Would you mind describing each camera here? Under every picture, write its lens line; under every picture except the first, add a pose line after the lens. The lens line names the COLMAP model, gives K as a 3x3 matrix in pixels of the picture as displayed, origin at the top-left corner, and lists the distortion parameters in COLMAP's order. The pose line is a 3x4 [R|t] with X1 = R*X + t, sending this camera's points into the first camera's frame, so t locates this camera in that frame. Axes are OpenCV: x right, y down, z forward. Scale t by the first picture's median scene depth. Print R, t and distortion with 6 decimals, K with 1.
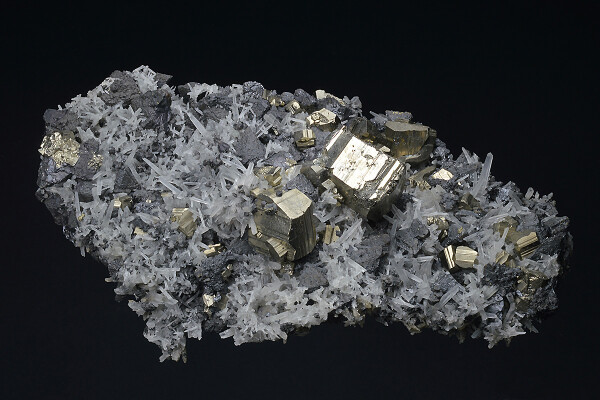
lens RADIAL K [[1694.5, 0, 300.0], [0, 1694.5, 199.9], [0, 0, 1]] dist [-0.066532, 0.000000]
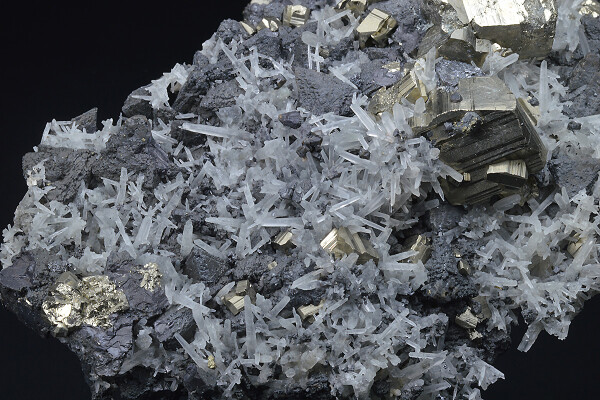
lens RADIAL K [[1694.5, 0, 300.1], [0, 1694.5, 200.1], [0, 0, 1]] dist [-0.066532, 0.000000]
pose [[0.676010, -0.620846, 0.396939, -0.295464], [0.628624, 0.766940, 0.128974, -0.083882], [-0.384502, 0.162338, 0.908738, 0.467139]]
